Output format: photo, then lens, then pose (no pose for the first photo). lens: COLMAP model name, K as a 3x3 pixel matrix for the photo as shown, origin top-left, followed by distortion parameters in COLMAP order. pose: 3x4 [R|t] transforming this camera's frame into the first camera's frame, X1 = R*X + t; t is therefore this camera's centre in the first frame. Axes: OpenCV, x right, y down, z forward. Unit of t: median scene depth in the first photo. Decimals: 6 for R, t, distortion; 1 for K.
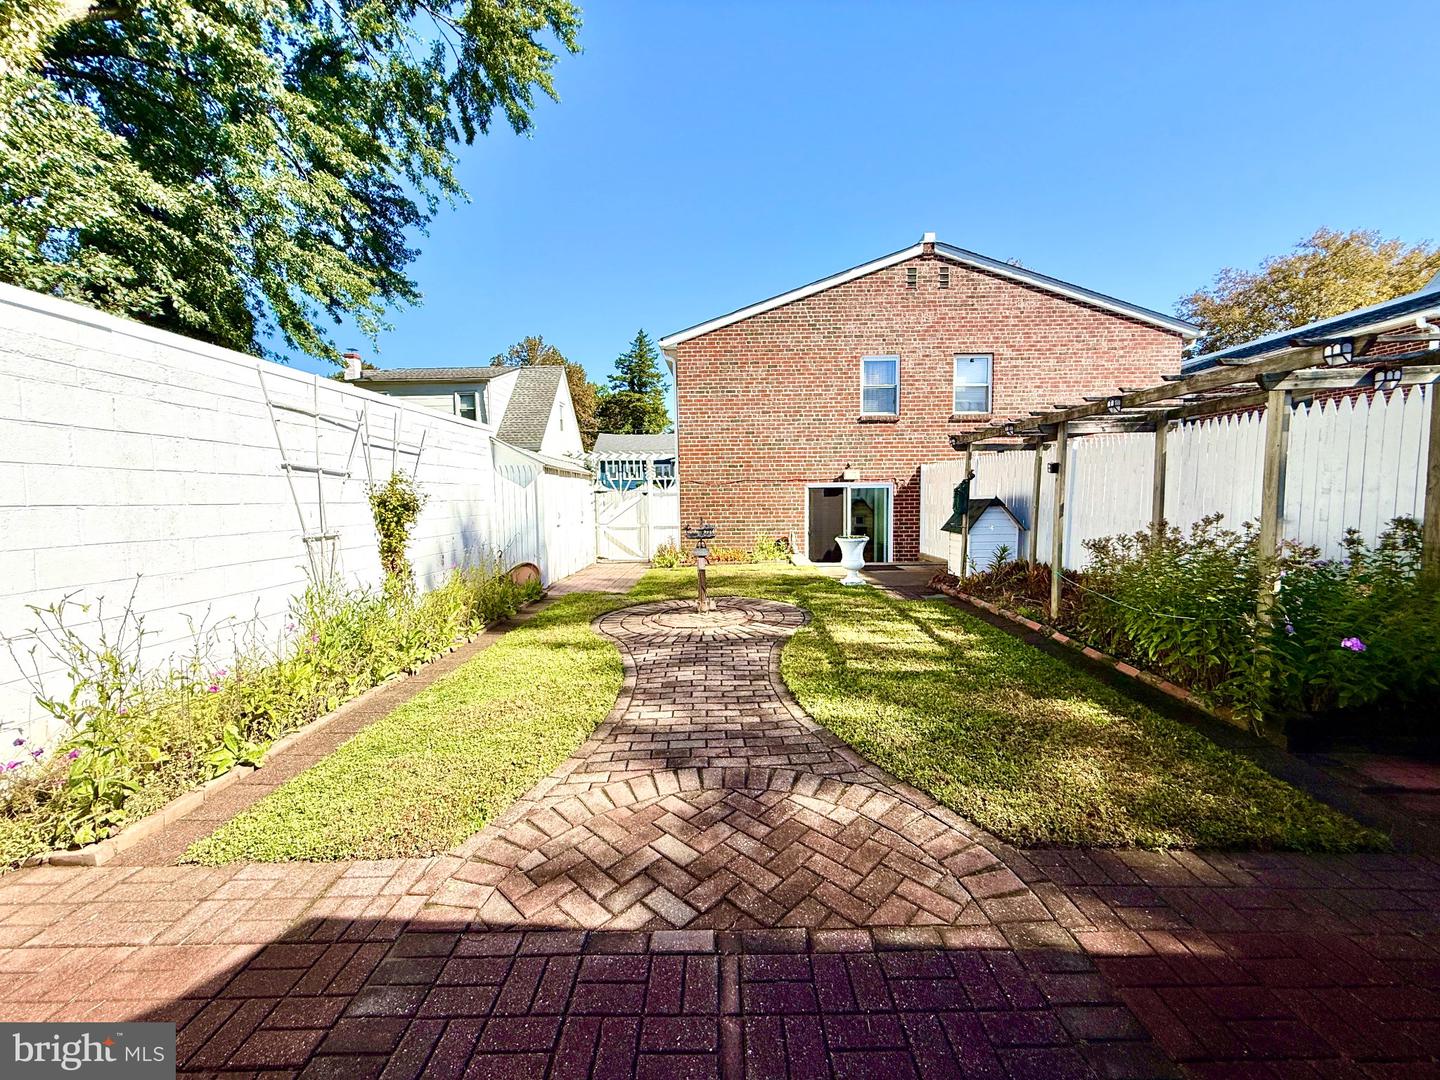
lens RADIAL K [[575.0, 0, 715.6], [0, 575.0, 542.4], [0, 0, 1]] dist [-0.000095, 0.000553]
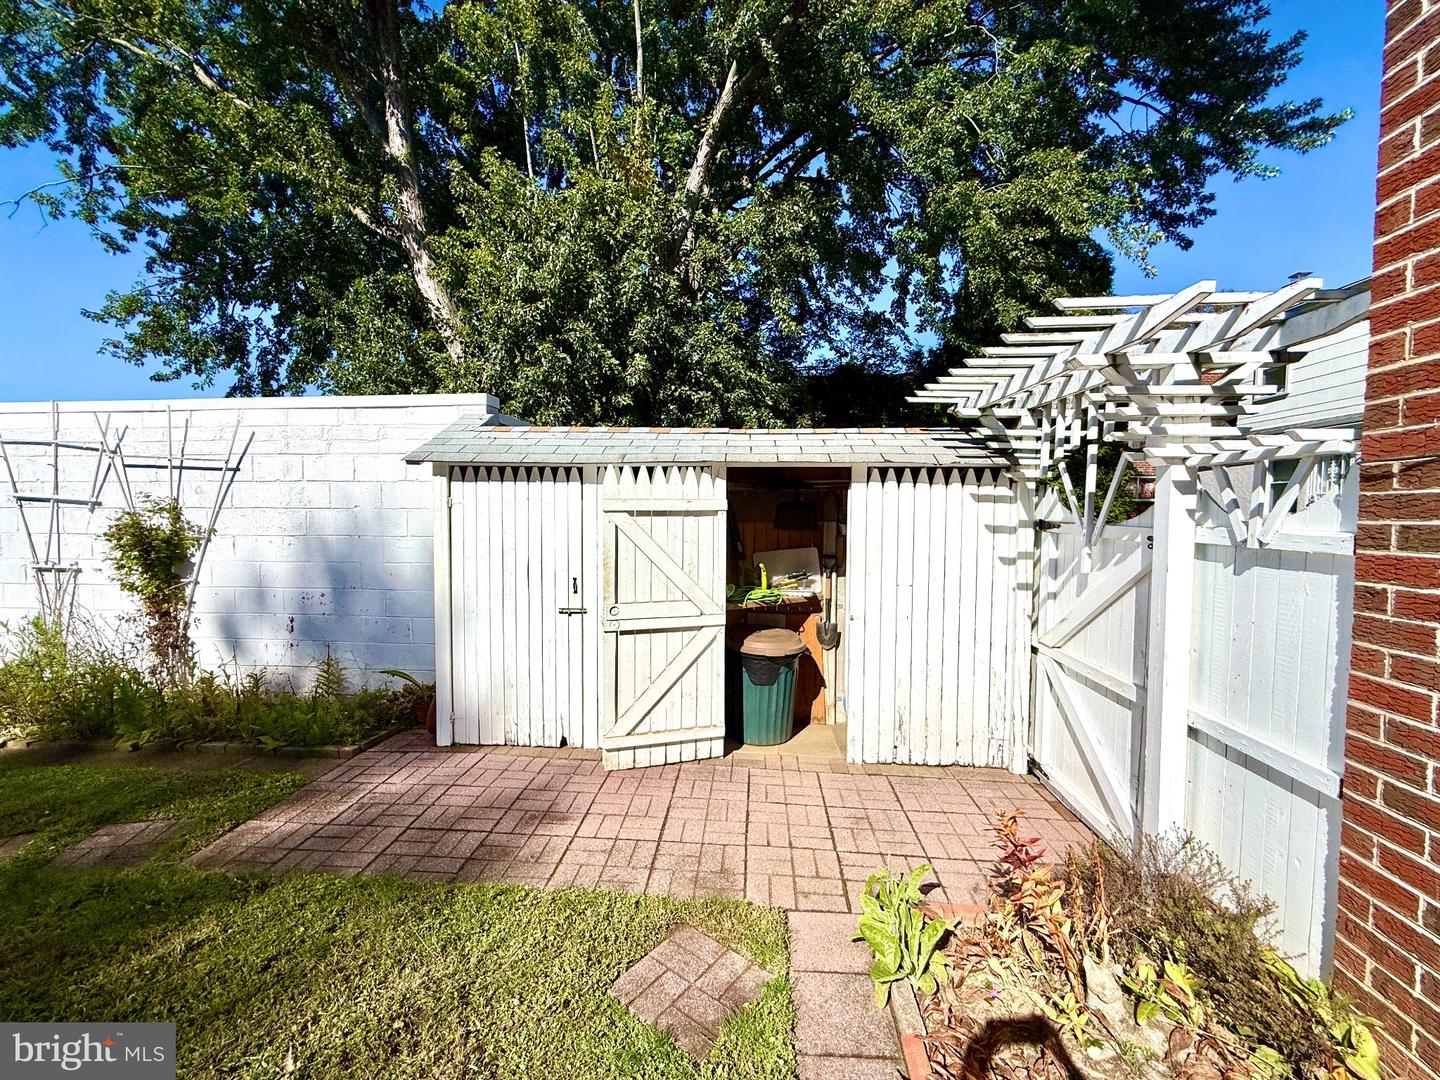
lens RADIAL K [[575.0, 0, 716.9], [0, 575.0, 534.0], [0, 0, 1]] dist [-0.000095, 0.000553]
pose [[-0.074597, 0.056581, -0.995607, 0.084006], [-0.083651, 0.994515, 0.062787, -0.090816], [0.993699, 0.087967, -0.069455, 0.890701]]
